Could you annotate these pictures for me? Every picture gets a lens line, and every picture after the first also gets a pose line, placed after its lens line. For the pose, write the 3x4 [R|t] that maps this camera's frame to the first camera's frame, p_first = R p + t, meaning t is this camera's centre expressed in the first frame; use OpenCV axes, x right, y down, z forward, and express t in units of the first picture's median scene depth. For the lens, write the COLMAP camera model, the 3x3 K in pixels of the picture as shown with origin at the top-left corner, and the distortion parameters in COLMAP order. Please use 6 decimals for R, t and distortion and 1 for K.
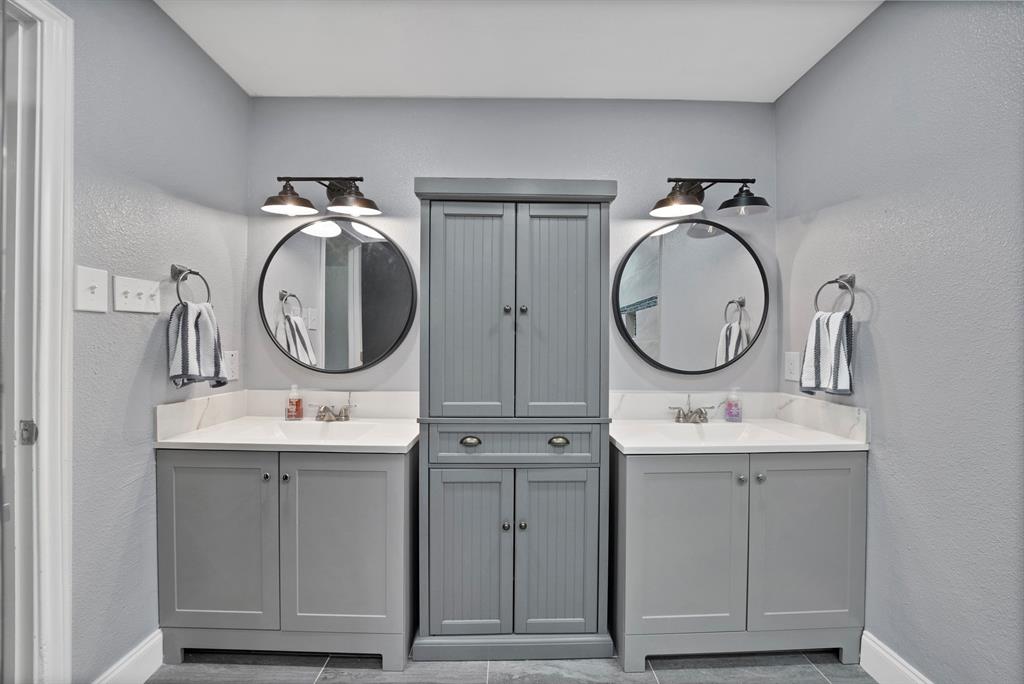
lens RADIAL K [[373.5, 0, 514.5], [0, 373.5, 345.4], [0, 0, 1]] dist [-0.020676, 0.000325]
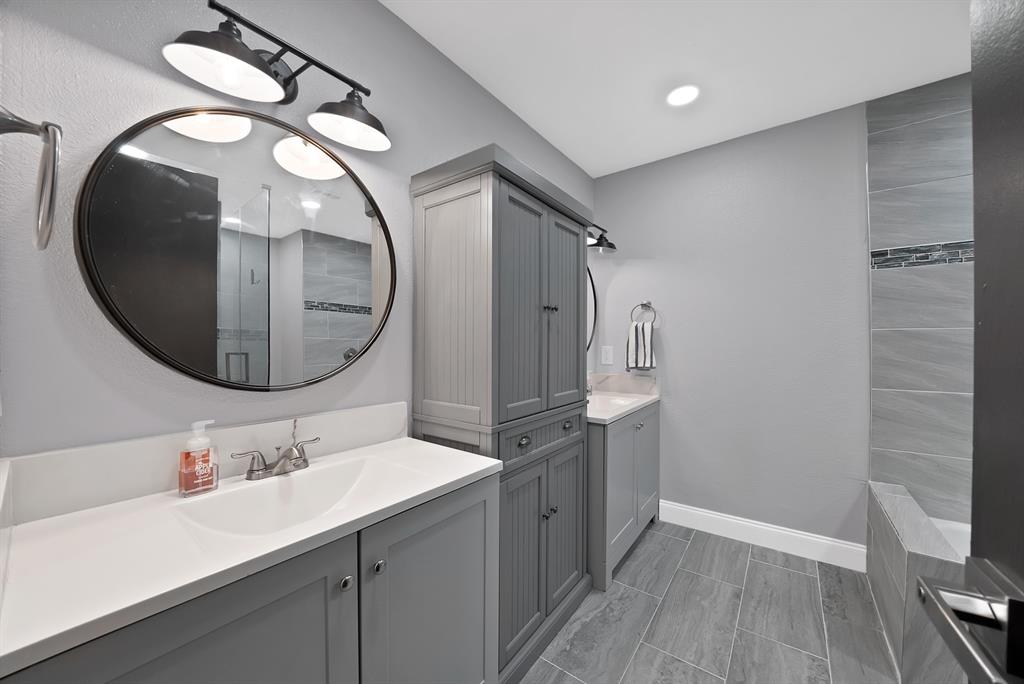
lens RADIAL K [[373.5, 0, 515.9], [0, 373.5, 342.2], [0, 0, 1]] dist [-0.020676, 0.000325]
pose [[0.601248, -0.001686, 0.799061, -0.890981], [-0.001037, 0.999995, 0.002890, -0.001996], [-0.799062, -0.002566, 0.601244, 0.441019]]
